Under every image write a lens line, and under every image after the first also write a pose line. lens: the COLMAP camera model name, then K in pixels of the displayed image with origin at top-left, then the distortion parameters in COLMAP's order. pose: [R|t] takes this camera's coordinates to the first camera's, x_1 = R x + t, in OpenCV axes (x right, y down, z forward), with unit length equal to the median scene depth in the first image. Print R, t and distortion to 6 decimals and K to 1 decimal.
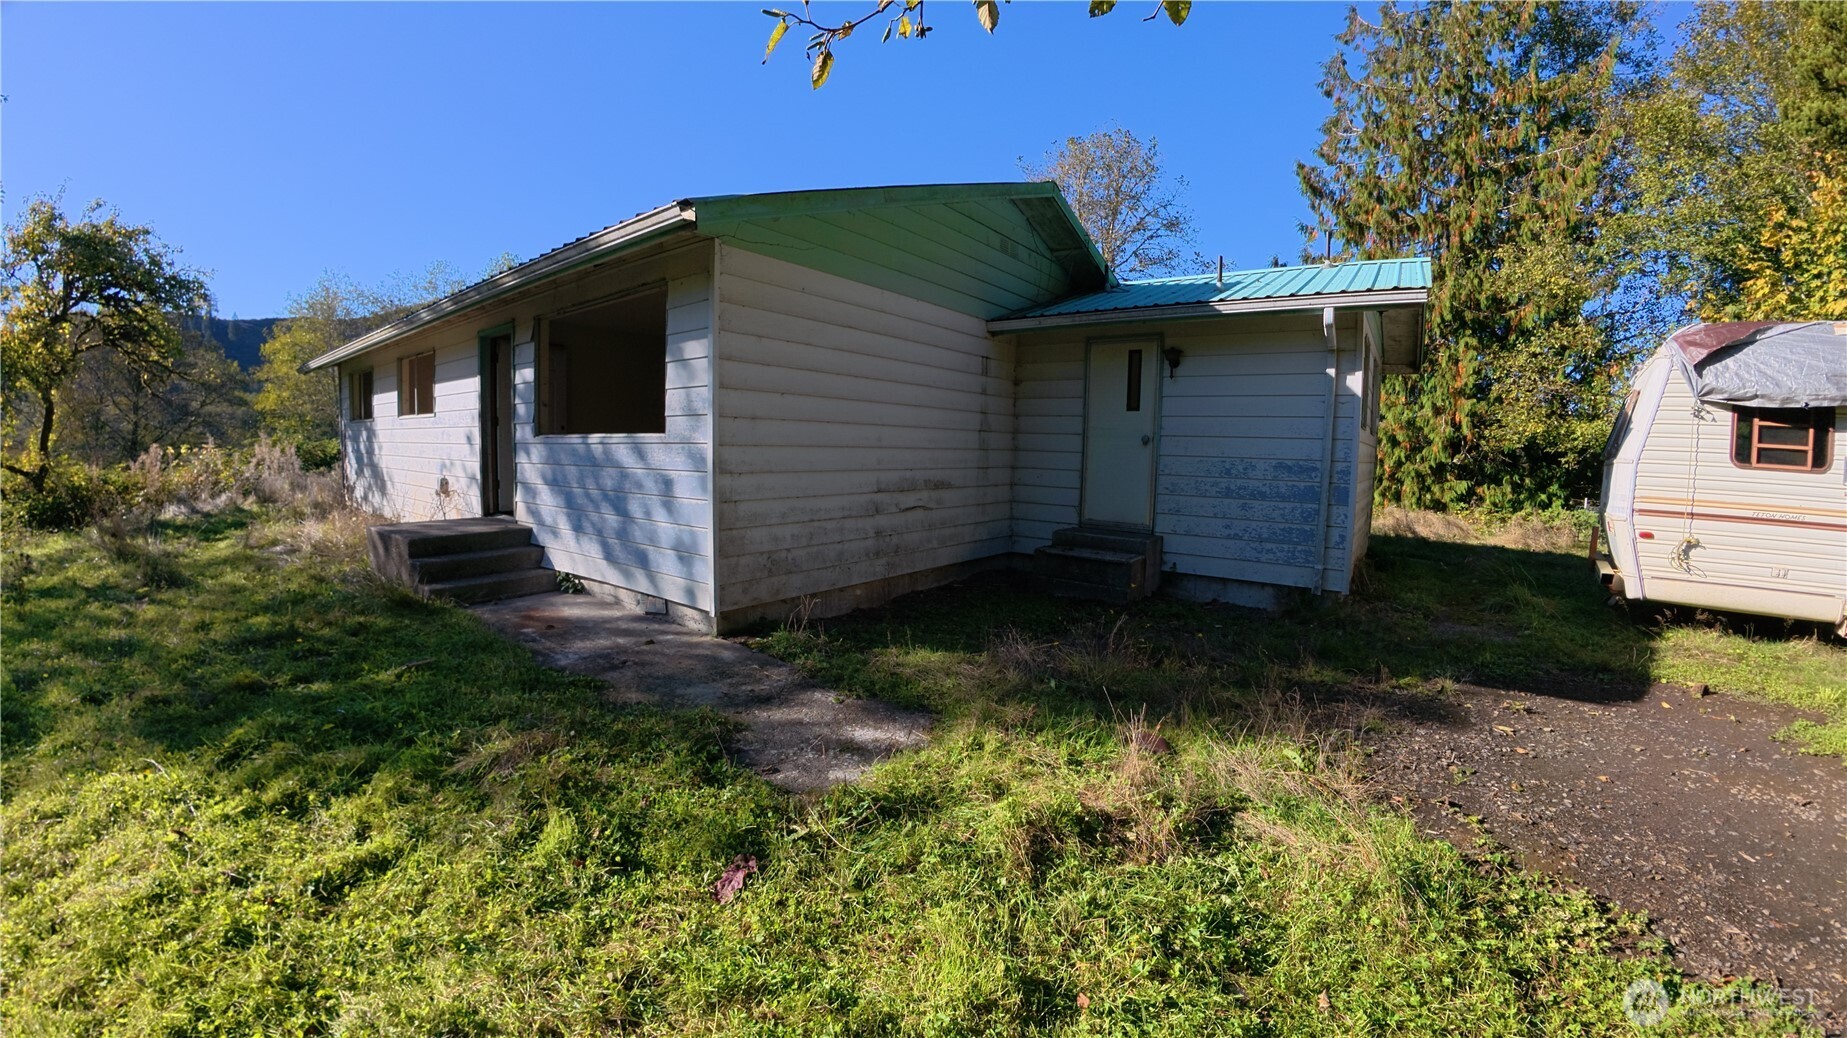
lens RADIAL K [[695.0, 0, 925.4], [0, 695.0, 506.3], [0, 0, 1]] dist [-0.106750, 0.008389]
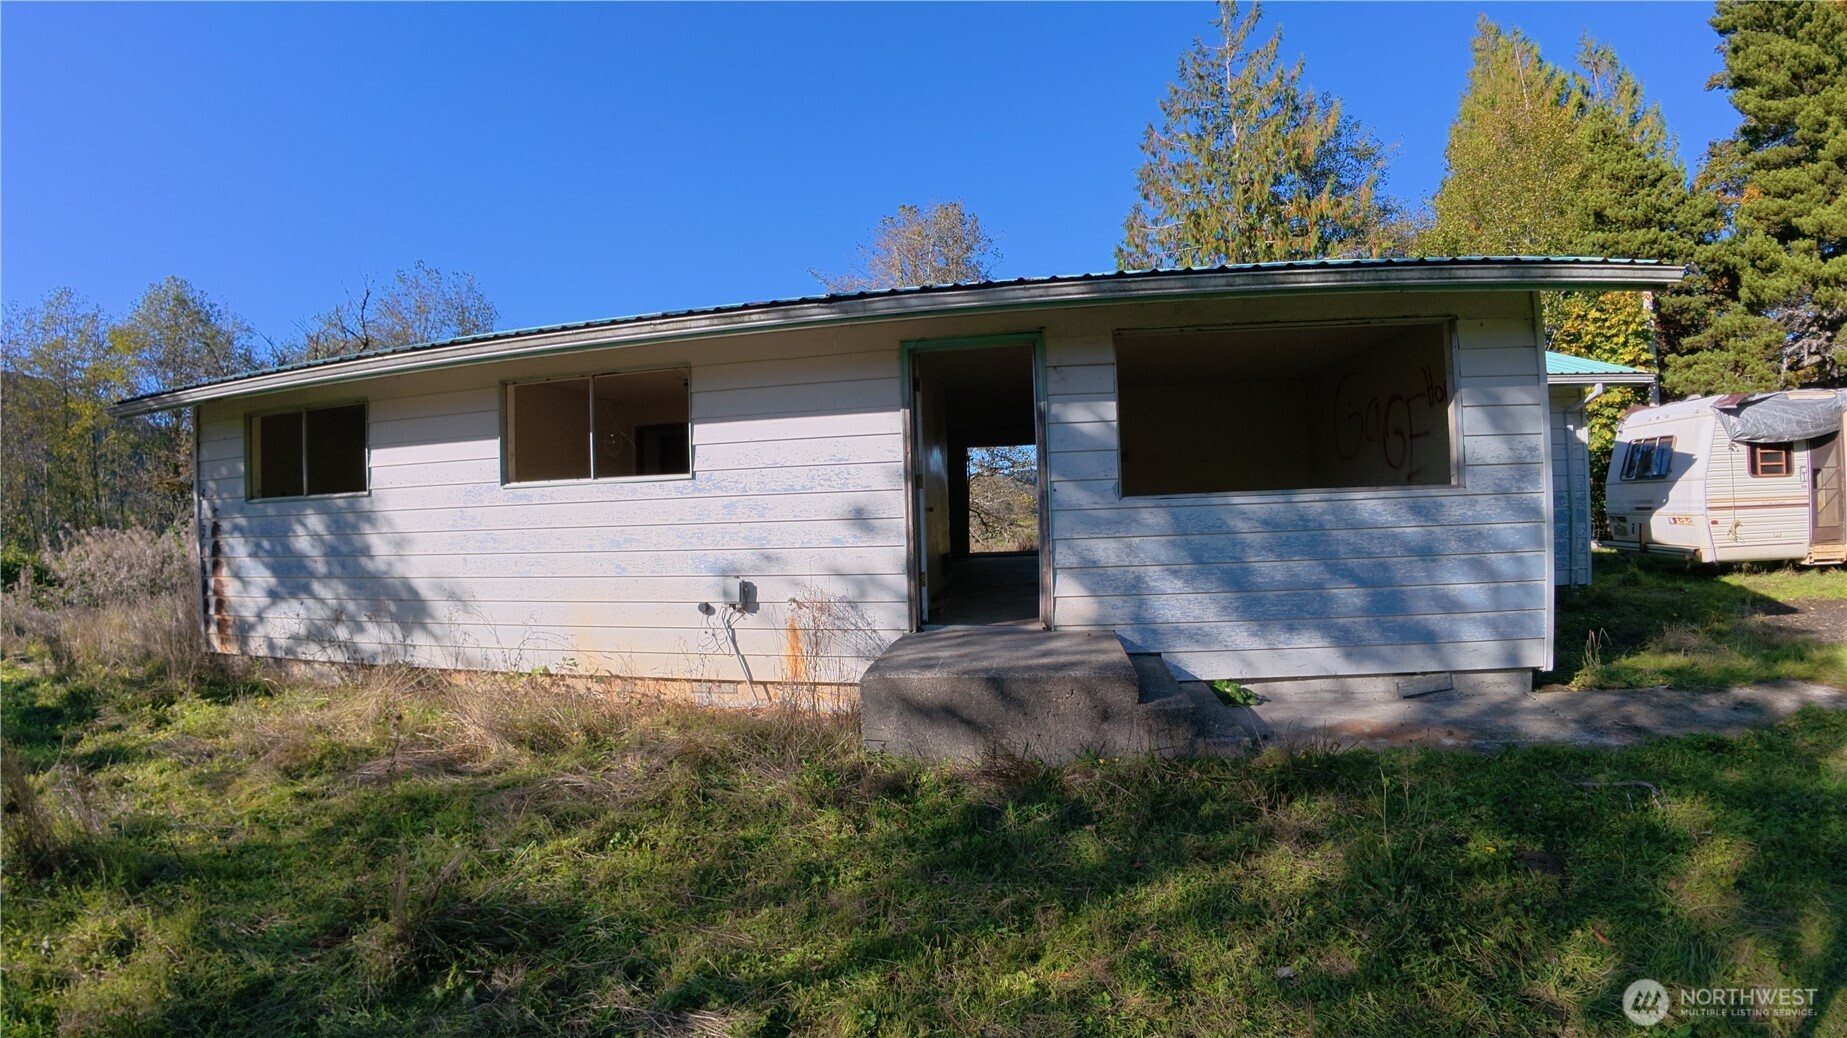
lens RADIAL K [[695.0, 0, 925.4], [0, 695.0, 506.3], [0, 0, 1]] dist [-0.106750, 0.008389]
pose [[0.879533, -0.050758, 0.473123, -1.404446], [0.091524, 0.993775, -0.063526, -0.089521], [-0.466953, 0.099175, 0.878703, 0.593386]]
